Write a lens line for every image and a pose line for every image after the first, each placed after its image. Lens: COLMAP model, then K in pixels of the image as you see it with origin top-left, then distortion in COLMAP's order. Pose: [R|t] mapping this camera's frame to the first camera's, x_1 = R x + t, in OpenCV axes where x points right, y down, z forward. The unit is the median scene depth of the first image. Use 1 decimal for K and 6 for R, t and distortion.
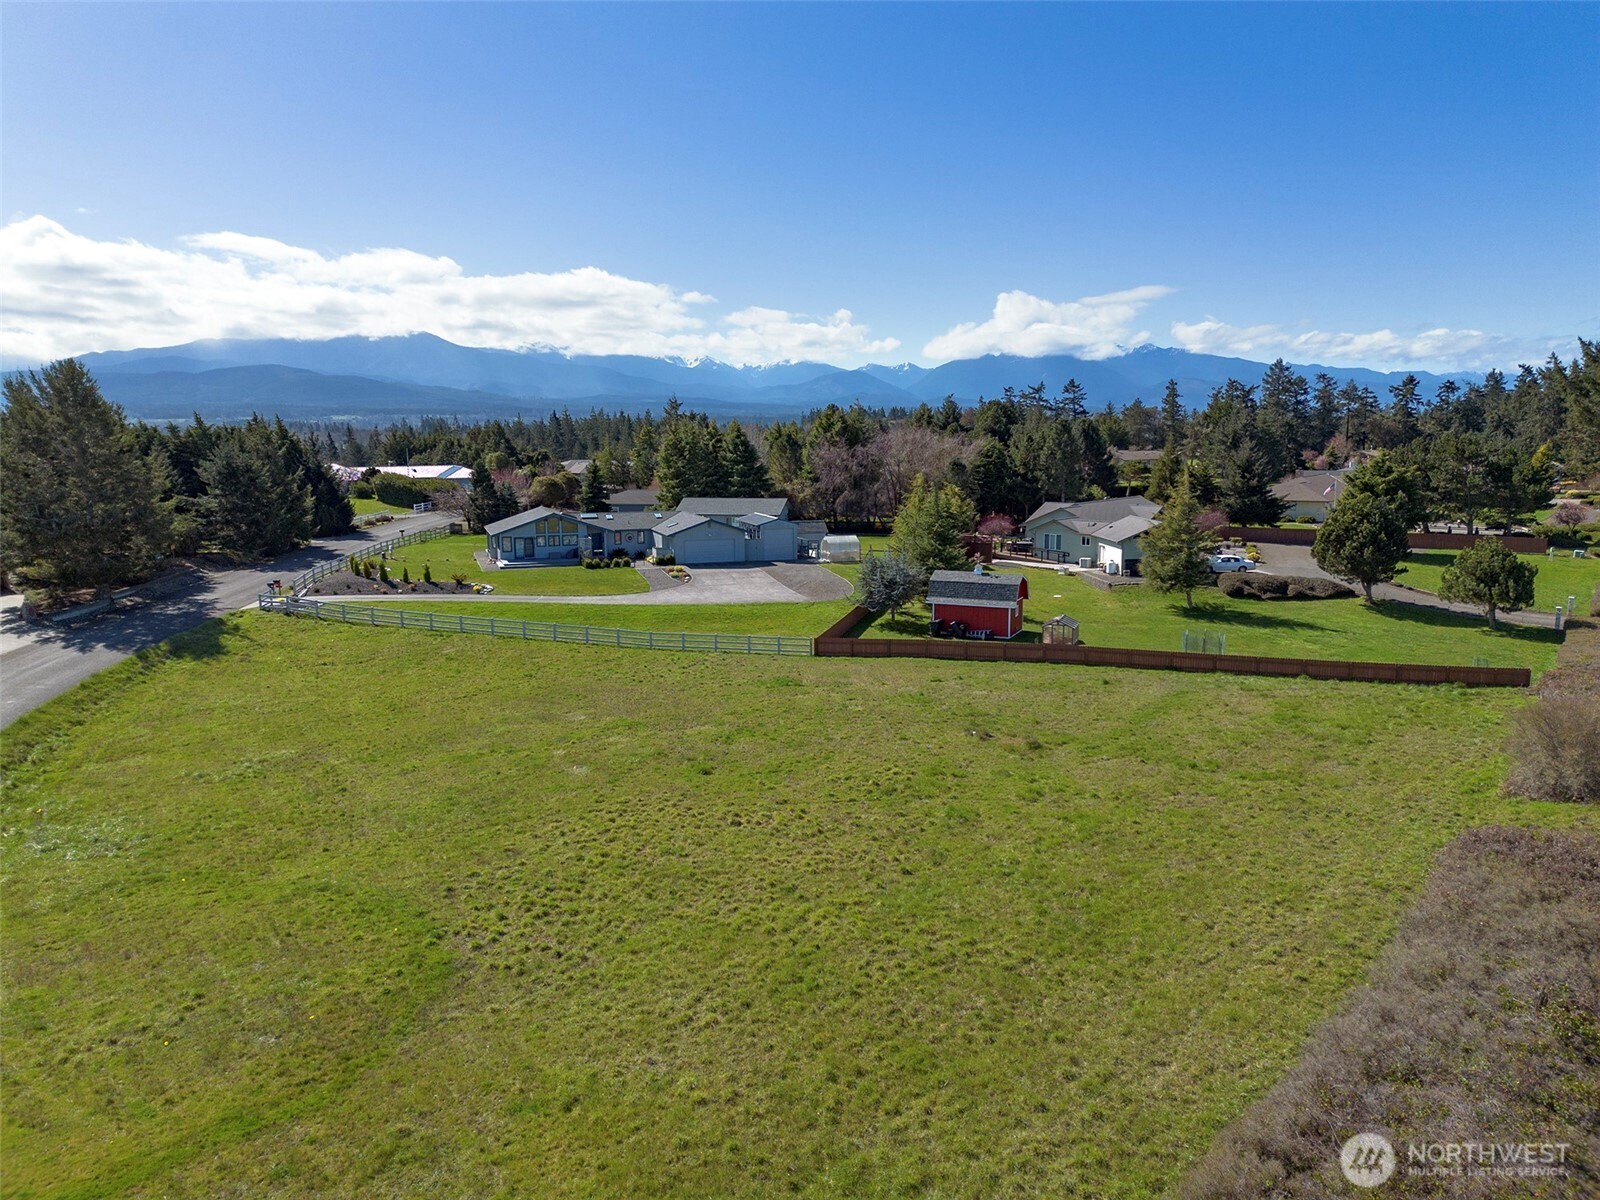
lens RADIAL K [[1130.0, 0, 803.9], [0, 1130.0, 605.0], [0, 0, 1]] dist [0.074344, -0.078118]
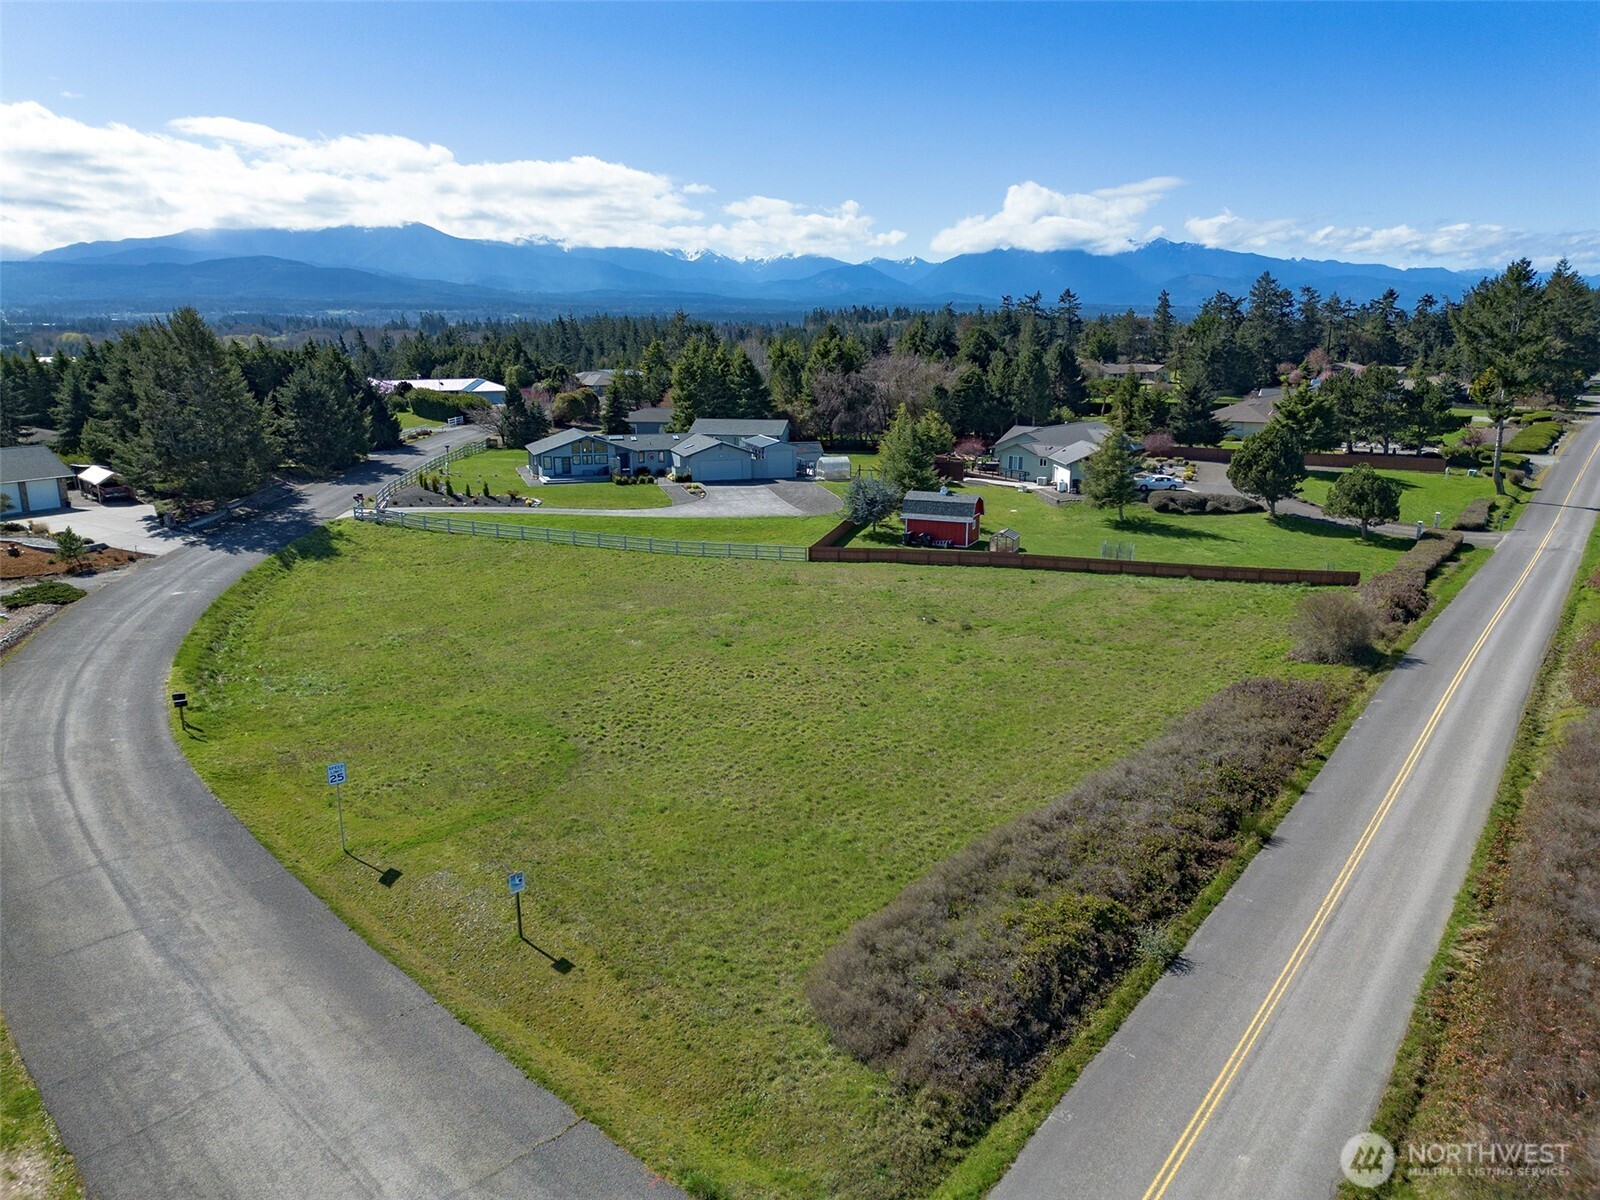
lens RADIAL K [[1130.0, 0, 797.1], [0, 1130.0, 620.2], [0, 0, 1]] dist [0.074344, -0.078118]
pose [[0.999958, 0.004934, -0.007722, 0.005306], [-0.004141, 0.995019, 0.099600, -0.010994], [0.008175, -0.099564, 0.994998, -0.199581]]
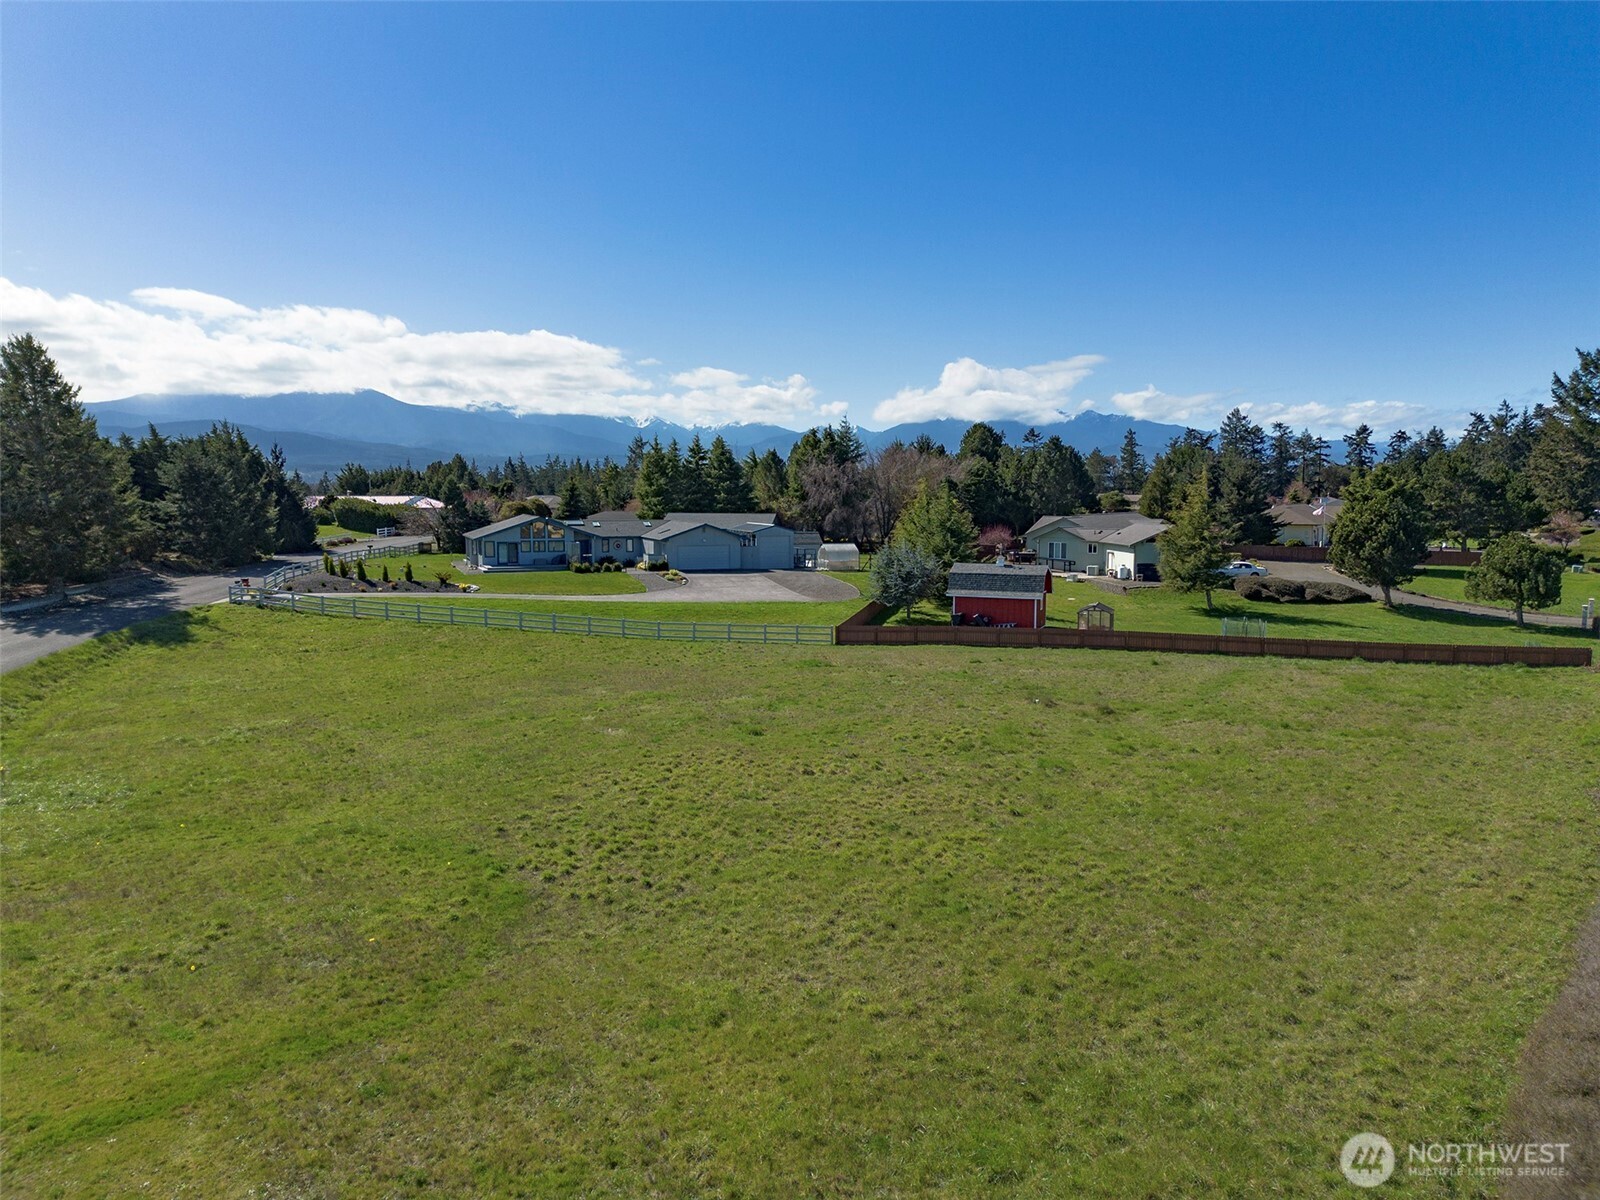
lens RADIAL K [[1130.0, 0, 804.2], [0, 1130.0, 594.6], [0, 0, 1]] dist [0.074344, -0.078118]
pose [[0.998880, 0.006554, 0.046868, -0.048717], [-0.003594, 0.998010, -0.062961, 0.049872], [-0.047188, 0.062722, 0.996915, 0.046201]]
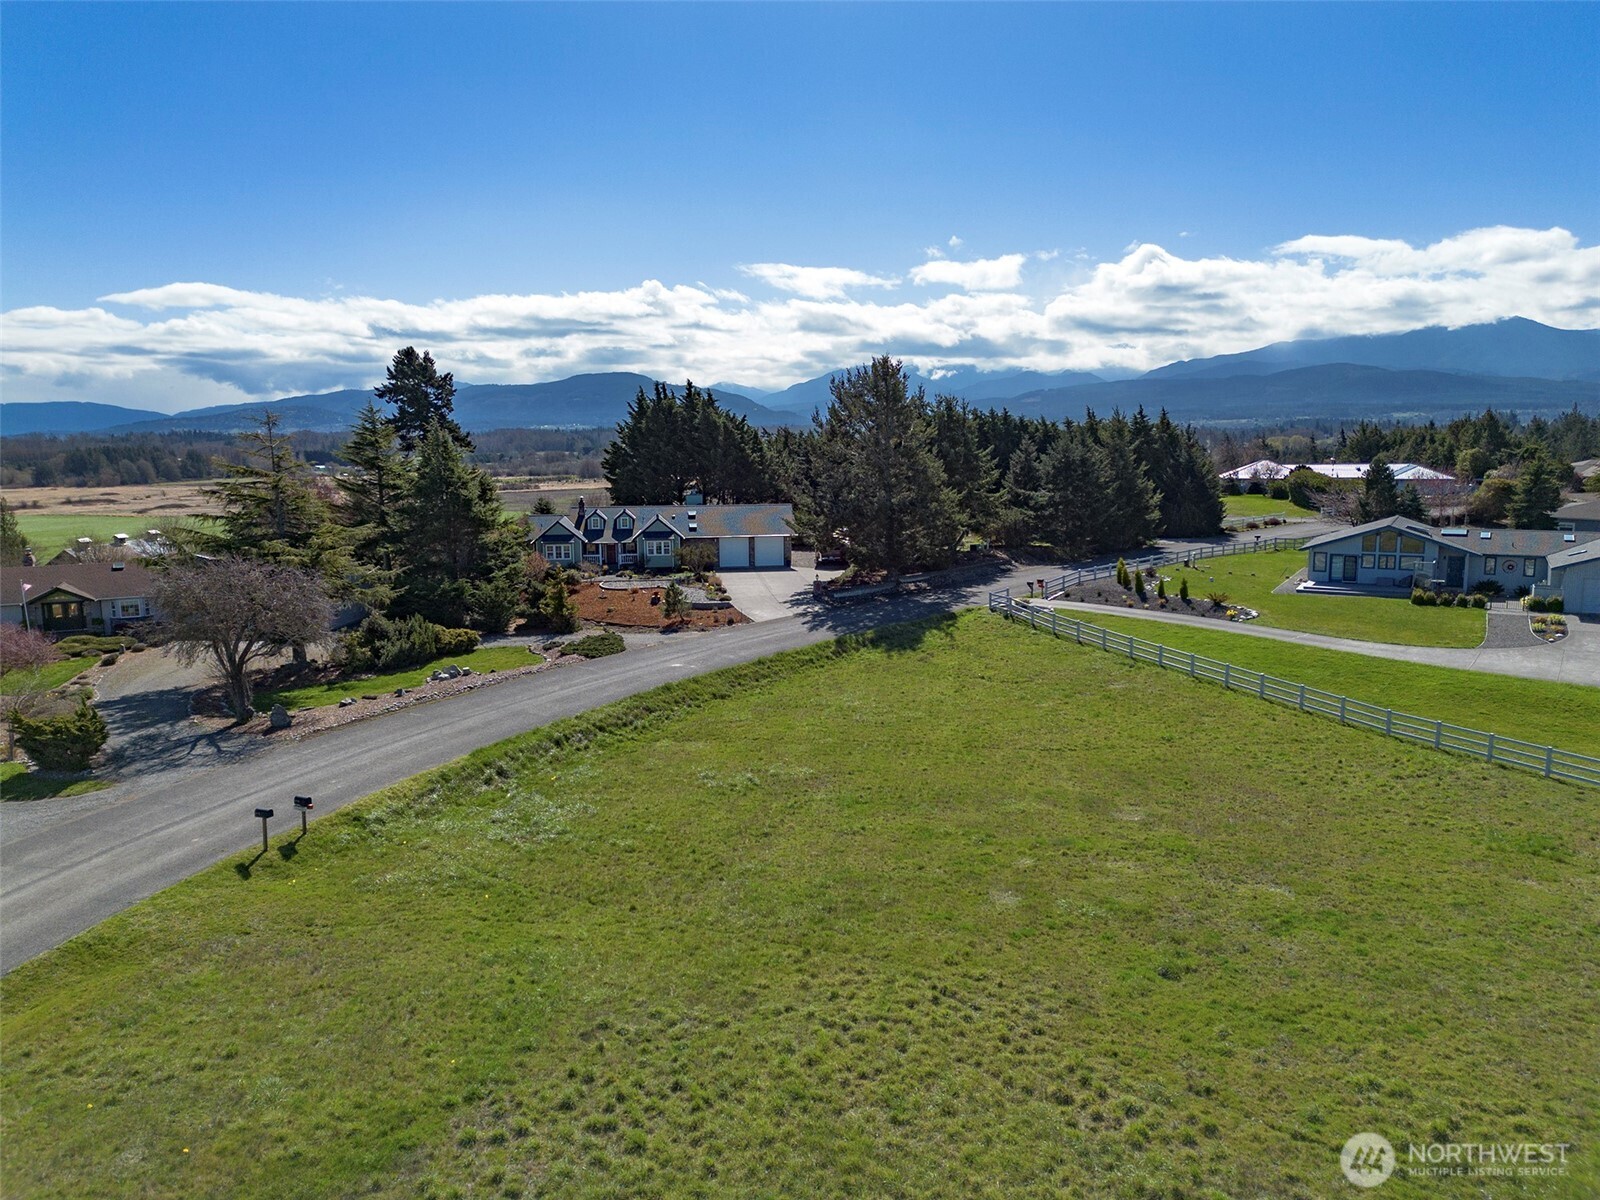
lens RADIAL K [[1130.0, 0, 787.7], [0, 1130.0, 597.4], [0, 0, 1]] dist [0.074344, -0.078118]
pose [[0.644571, 0.108613, -0.756790, 0.114755], [-0.113082, 0.992514, 0.046130, -0.027211], [0.756135, 0.055845, 0.652028, 0.241018]]
